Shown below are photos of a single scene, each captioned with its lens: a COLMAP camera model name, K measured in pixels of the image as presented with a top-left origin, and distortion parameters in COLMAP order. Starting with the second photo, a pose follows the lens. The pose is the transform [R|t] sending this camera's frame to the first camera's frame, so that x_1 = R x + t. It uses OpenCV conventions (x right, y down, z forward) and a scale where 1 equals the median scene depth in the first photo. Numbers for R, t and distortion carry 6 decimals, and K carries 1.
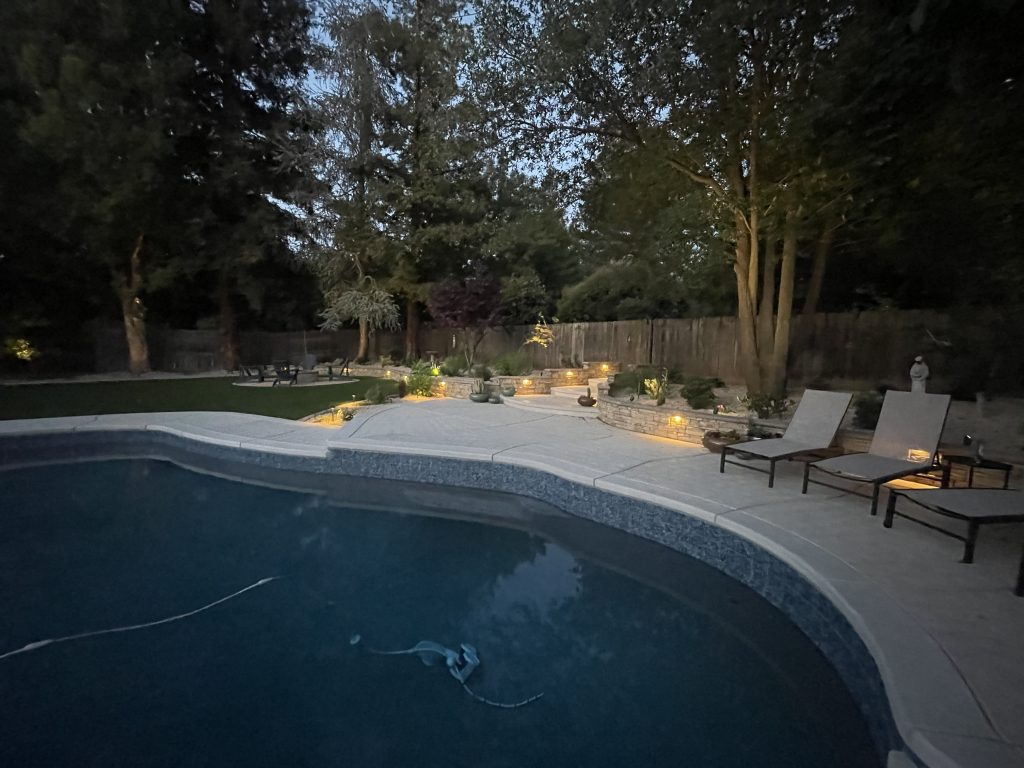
lens RADIAL K [[410.6, 0, 512.0], [0, 410.6, 384.0], [0, 0, 1]] dist [-0.001720, -0.000633]
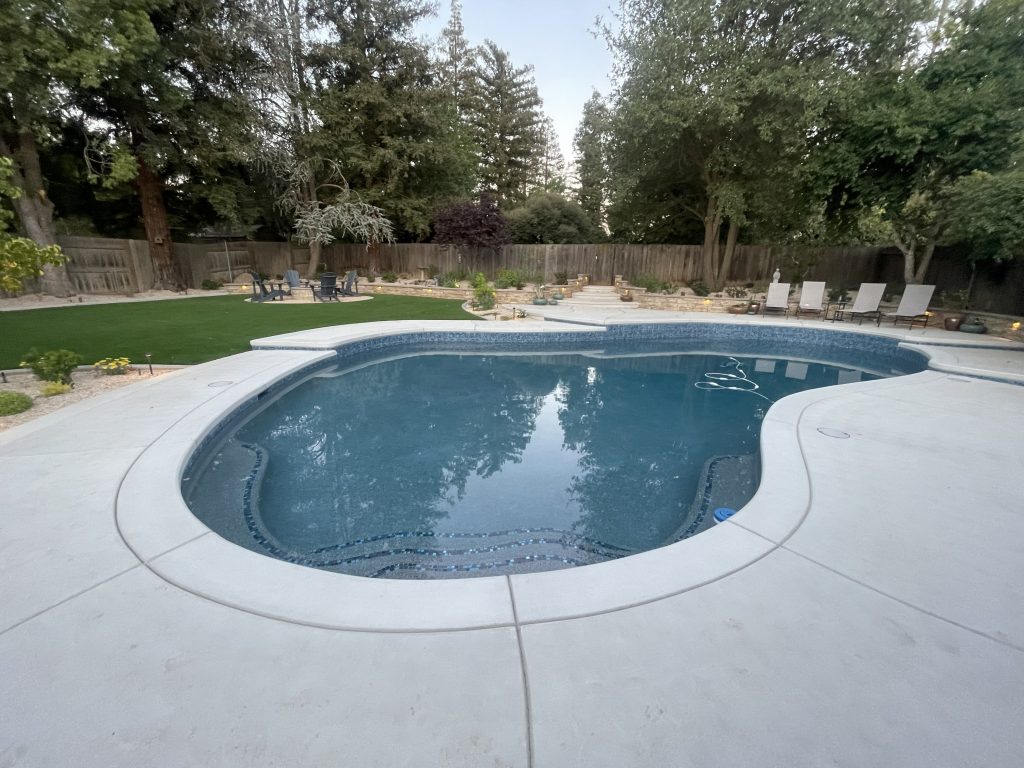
lens RADIAL K [[409.9, 0, 514.0], [0, 409.9, 379.3], [0, 0, 1]] dist [-0.001411, -0.000629]
pose [[0.846527, -0.139614, 0.513712, -0.729093], [0.042780, 0.979717, 0.195767, 0.013259], [-0.530624, -0.143745, 0.835329, -0.100489]]
